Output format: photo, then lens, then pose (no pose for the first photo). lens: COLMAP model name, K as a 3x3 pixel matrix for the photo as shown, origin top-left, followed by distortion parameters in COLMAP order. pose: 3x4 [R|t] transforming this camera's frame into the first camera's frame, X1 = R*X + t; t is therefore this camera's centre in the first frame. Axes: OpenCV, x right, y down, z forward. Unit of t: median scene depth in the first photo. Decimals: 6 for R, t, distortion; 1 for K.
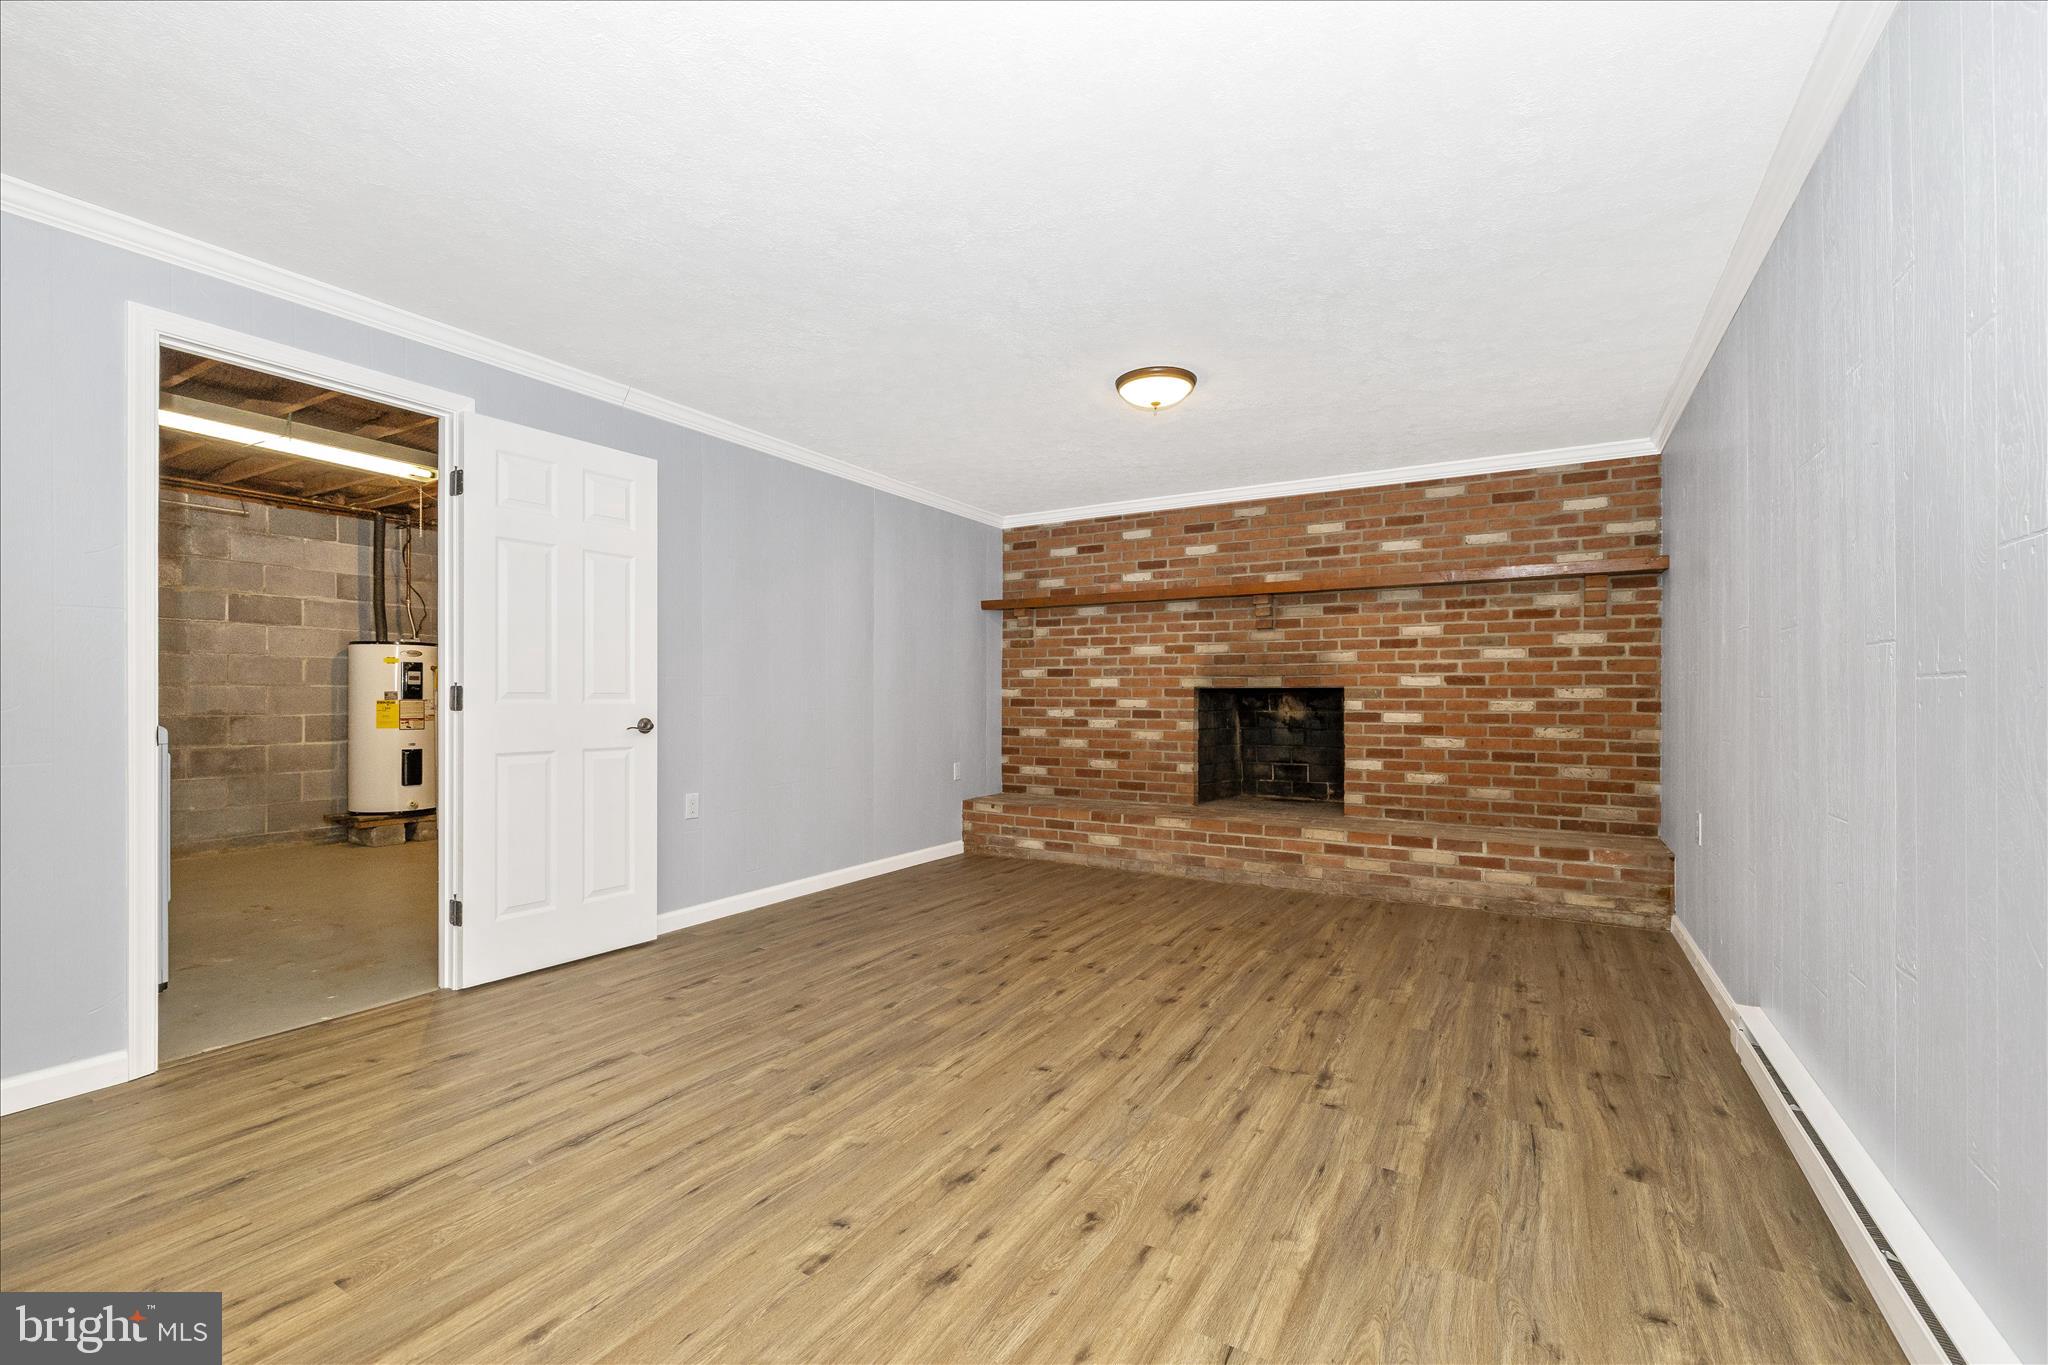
lens RADIAL K [[874.1, 0, 1026.2], [0, 874.1, 695.2], [0, 0, 1]] dist [0.000963, -0.000343]
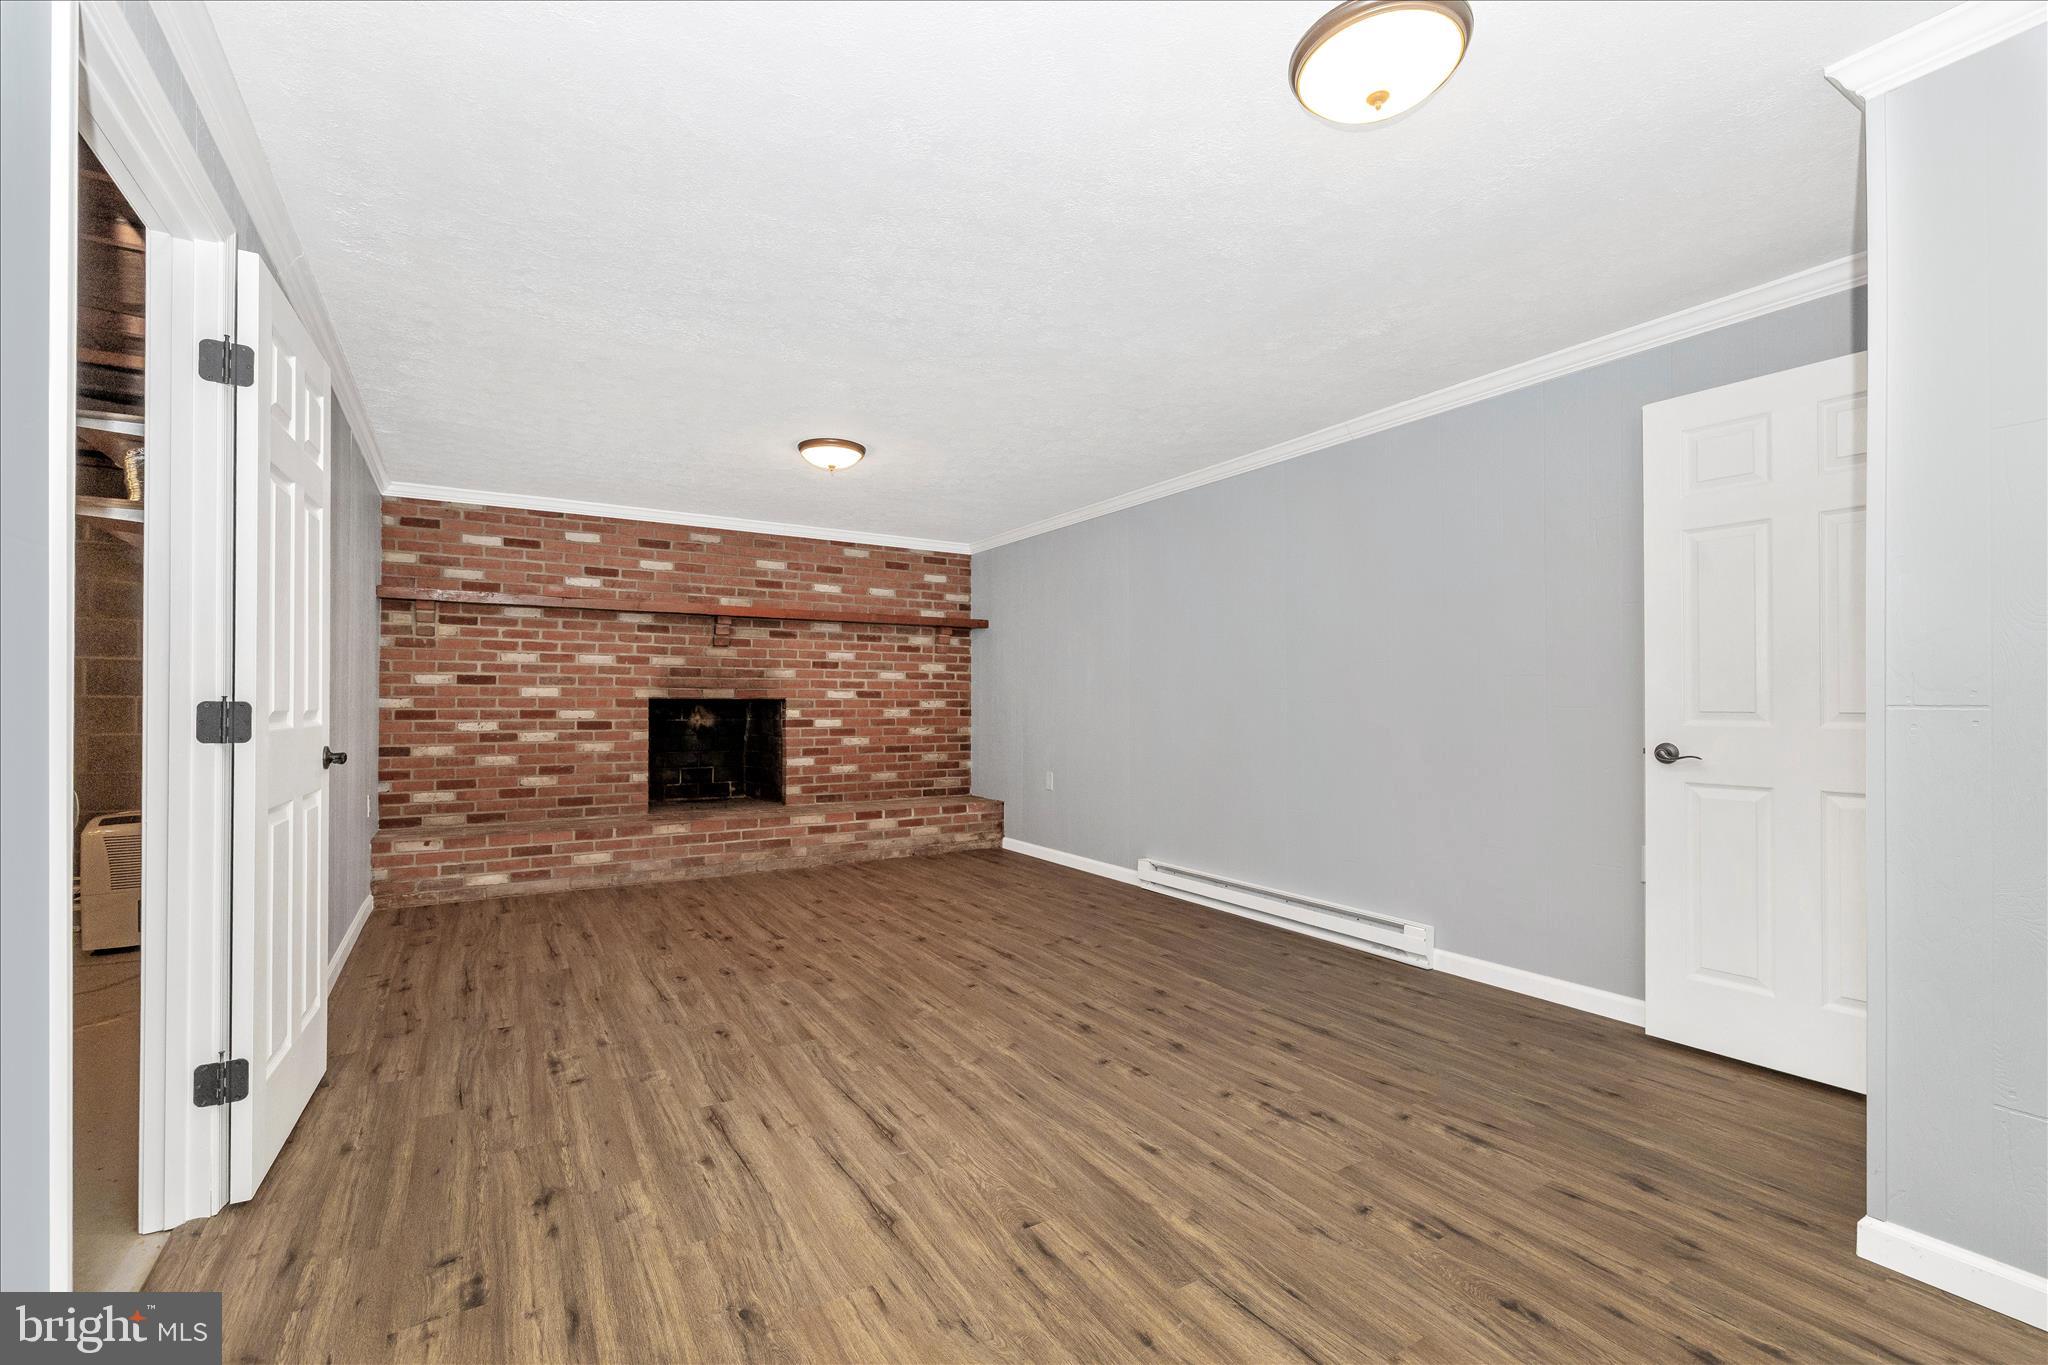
lens RADIAL K [[874.1, 0, 1033.5], [0, 874.1, 693.3], [0, 0, 1]] dist [0.000963, -0.000343]
pose [[0.460605, 0.008157, 0.887568, -0.789728], [-0.002976, 0.999966, -0.007646, -0.012216], [-0.887600, 0.000880, 0.460614, 0.197479]]
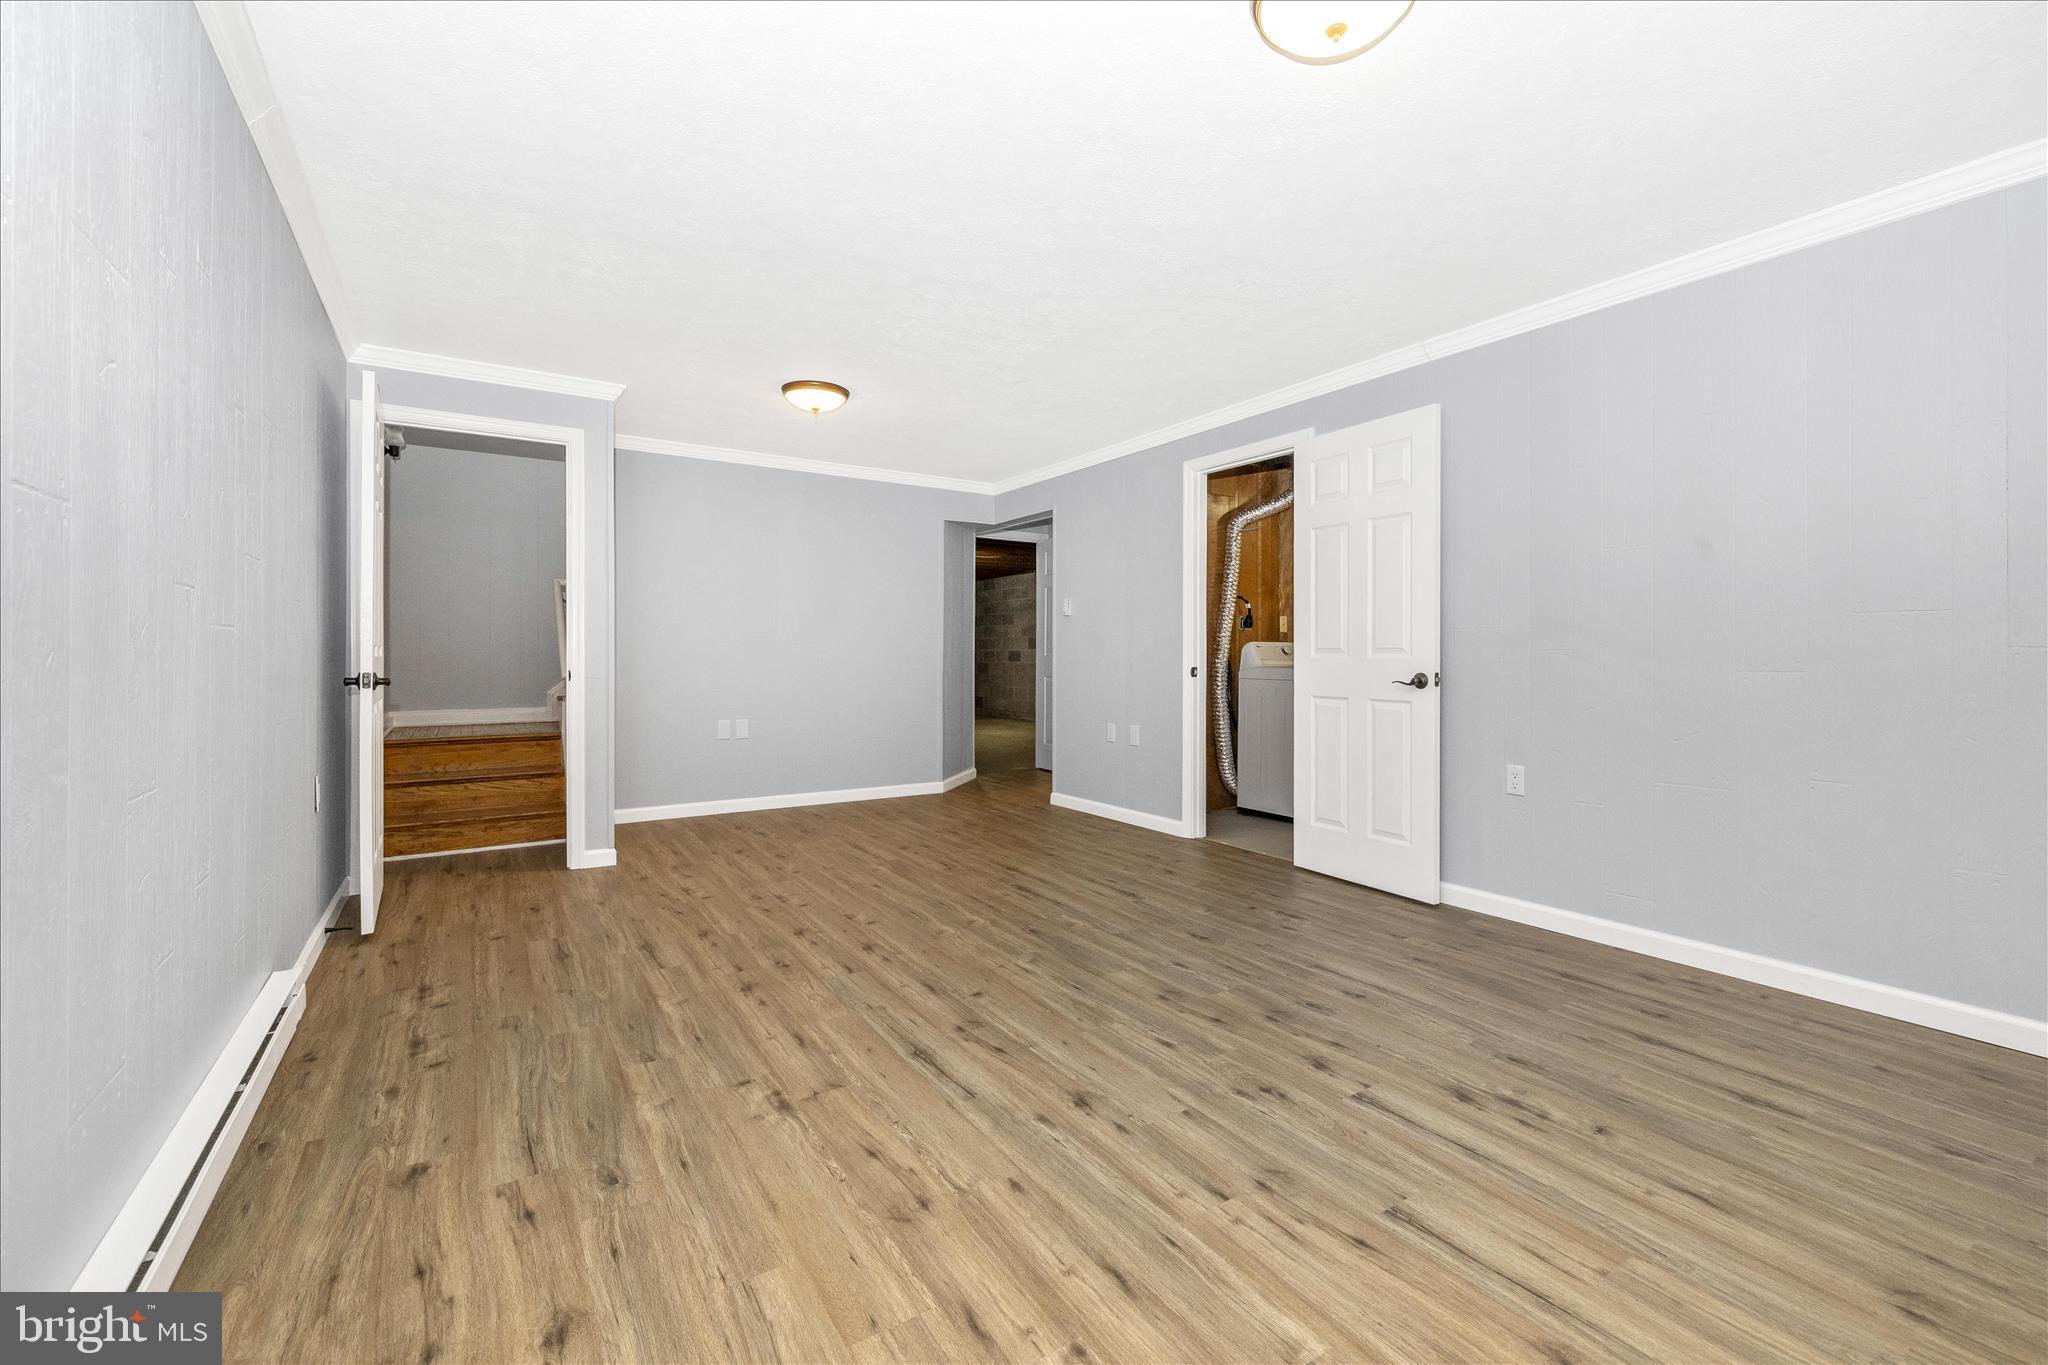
lens RADIAL K [[874.1, 0, 1015.9], [0, 874.1, 671.3], [0, 0, 1]] dist [0.000963, -0.000343]
pose [[-0.473099, 0.011391, -0.880936, 0.645440], [-0.001374, 0.999906, 0.013667, 0.011394], [0.881008, 0.007676, -0.473039, 1.063187]]
